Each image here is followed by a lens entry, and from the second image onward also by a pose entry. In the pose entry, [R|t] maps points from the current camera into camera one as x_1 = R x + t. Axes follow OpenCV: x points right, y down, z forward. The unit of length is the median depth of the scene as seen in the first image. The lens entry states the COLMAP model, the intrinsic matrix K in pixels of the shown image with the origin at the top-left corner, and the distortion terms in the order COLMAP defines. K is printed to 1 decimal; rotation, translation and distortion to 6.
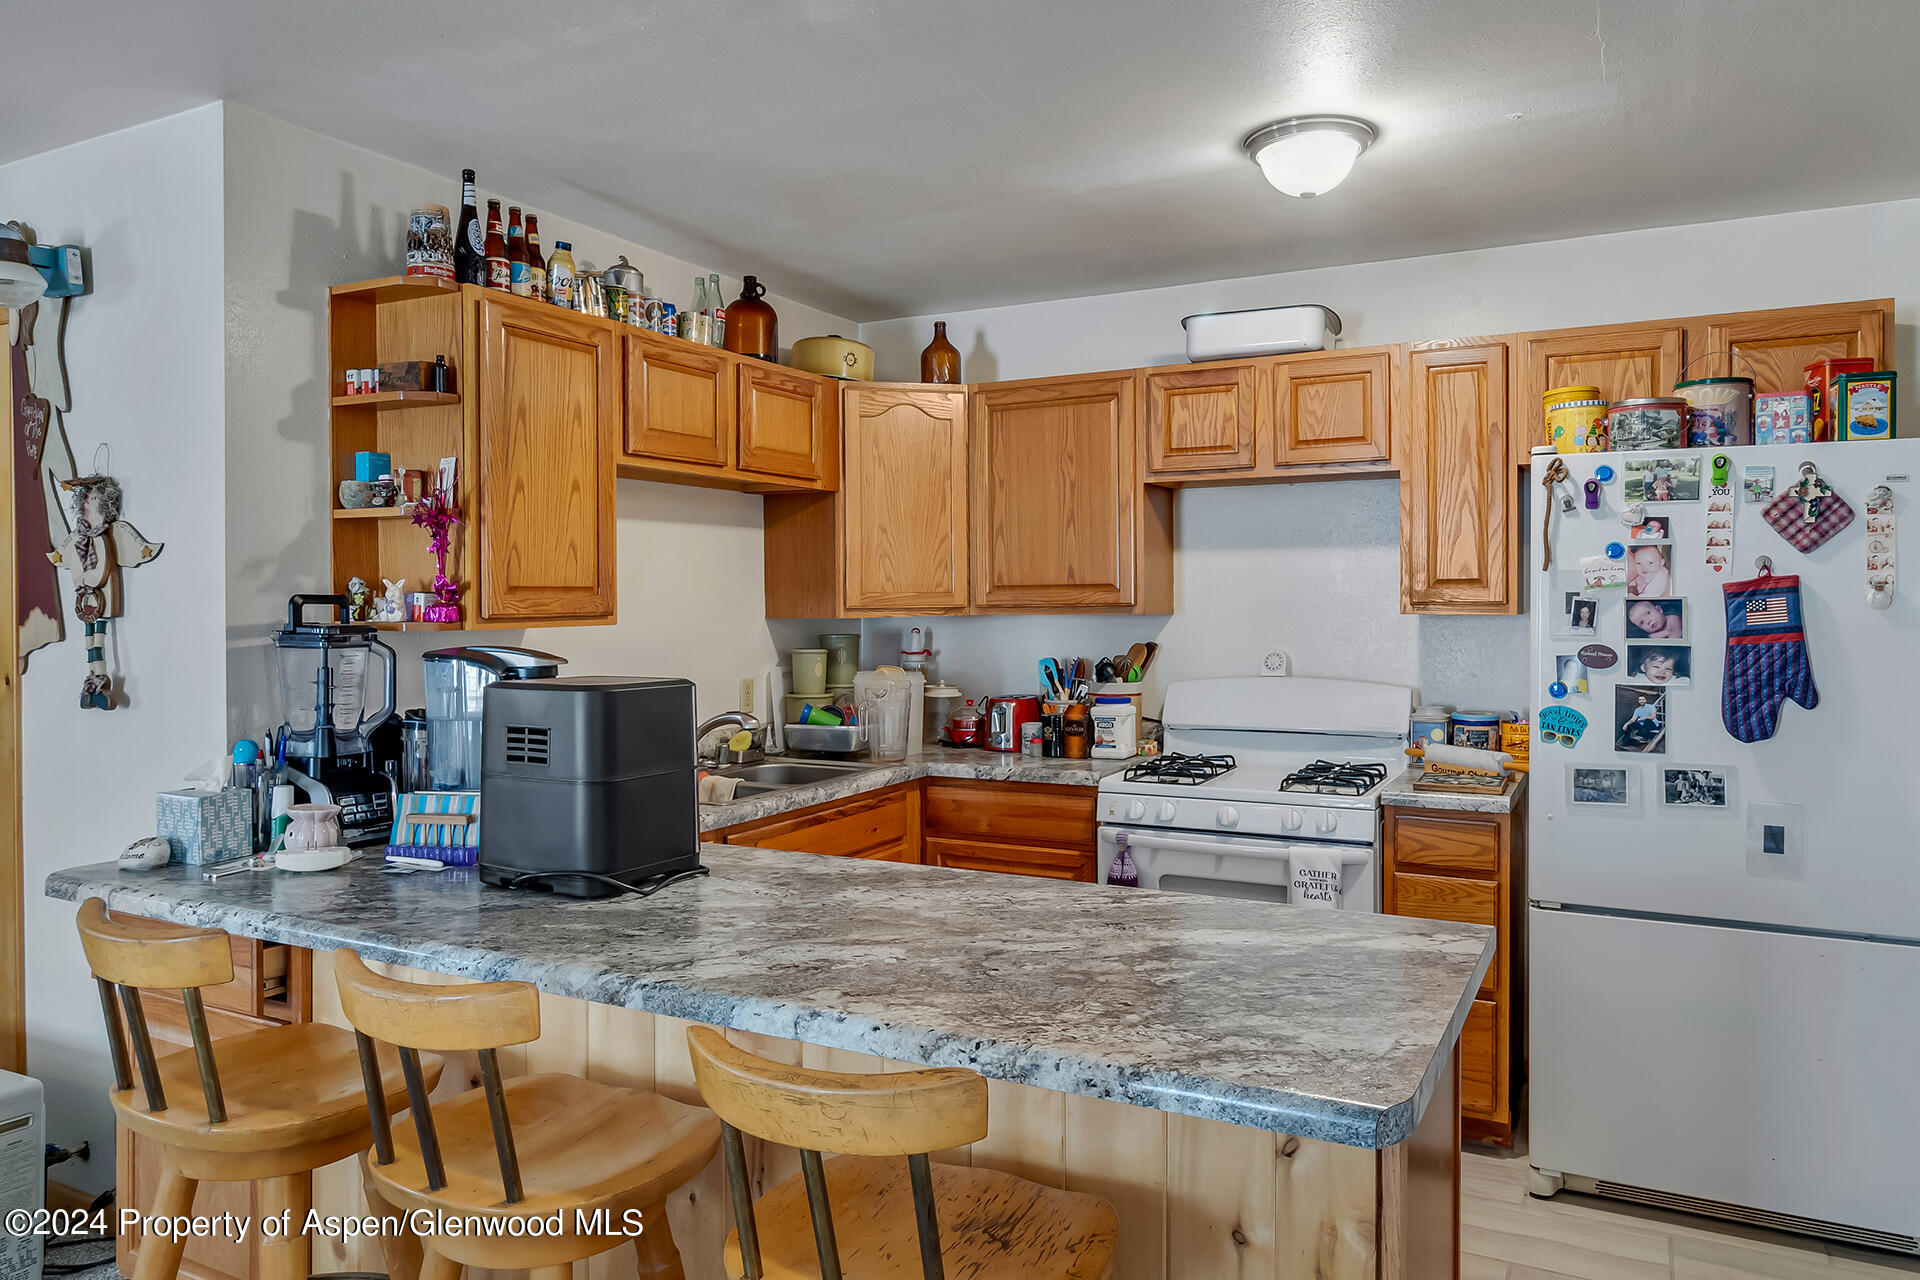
lens RADIAL K [[1289.4, 0, 960.7], [0, 1289.4, 629.9], [0, 0, 1]] dist [0.006232, 0.002039]
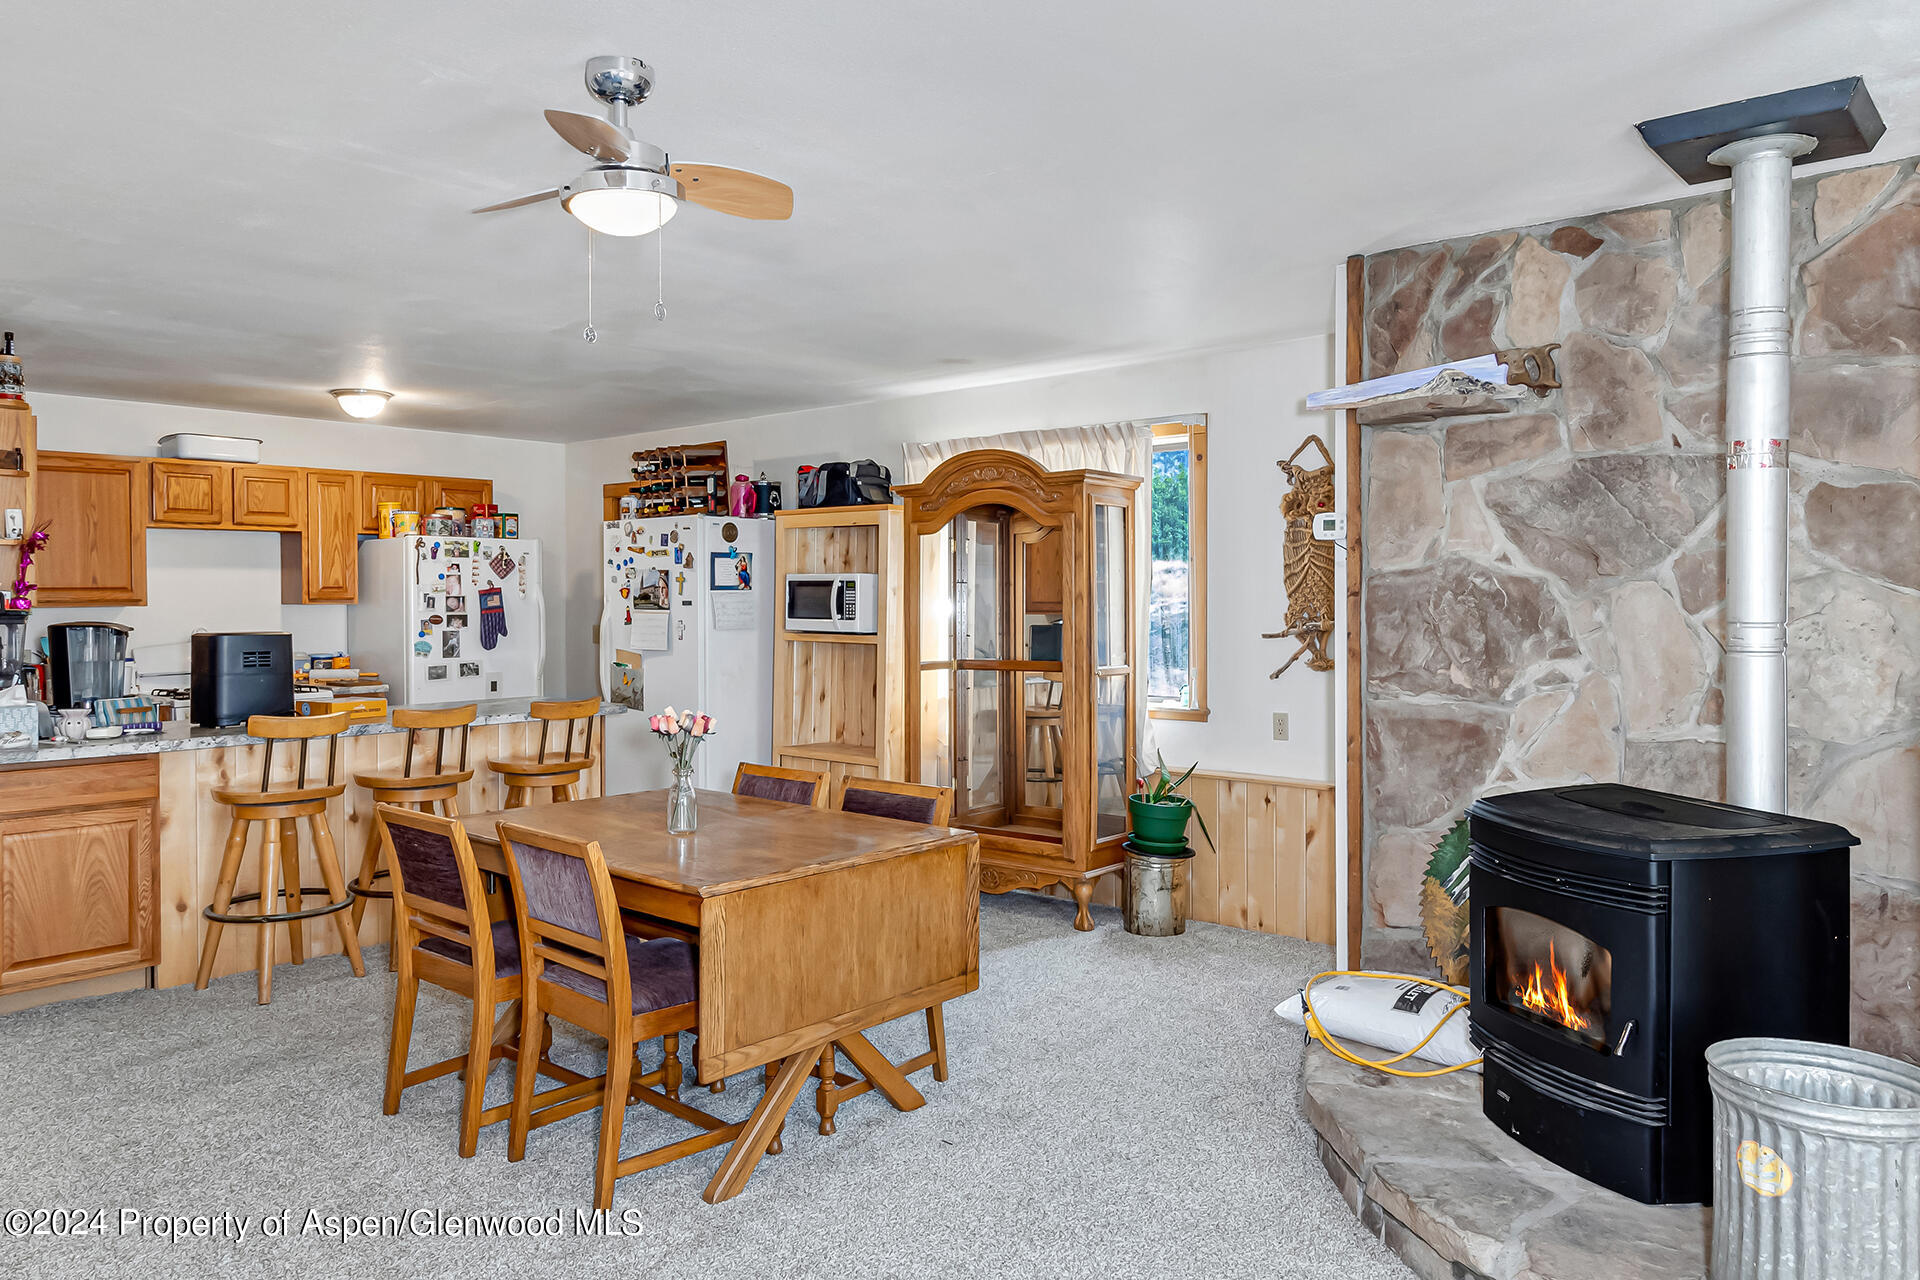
lens RADIAL K [[1289.4, 0, 961.1], [0, 1289.4, 620.5], [0, 0, 1]] dist [0.006232, 0.002039]
pose [[0.248171, -0.022841, 0.968447, -1.658717], [0.021643, 0.999603, 0.018029, -0.000561], [-0.968474, 0.016486, 0.248567, -0.580713]]
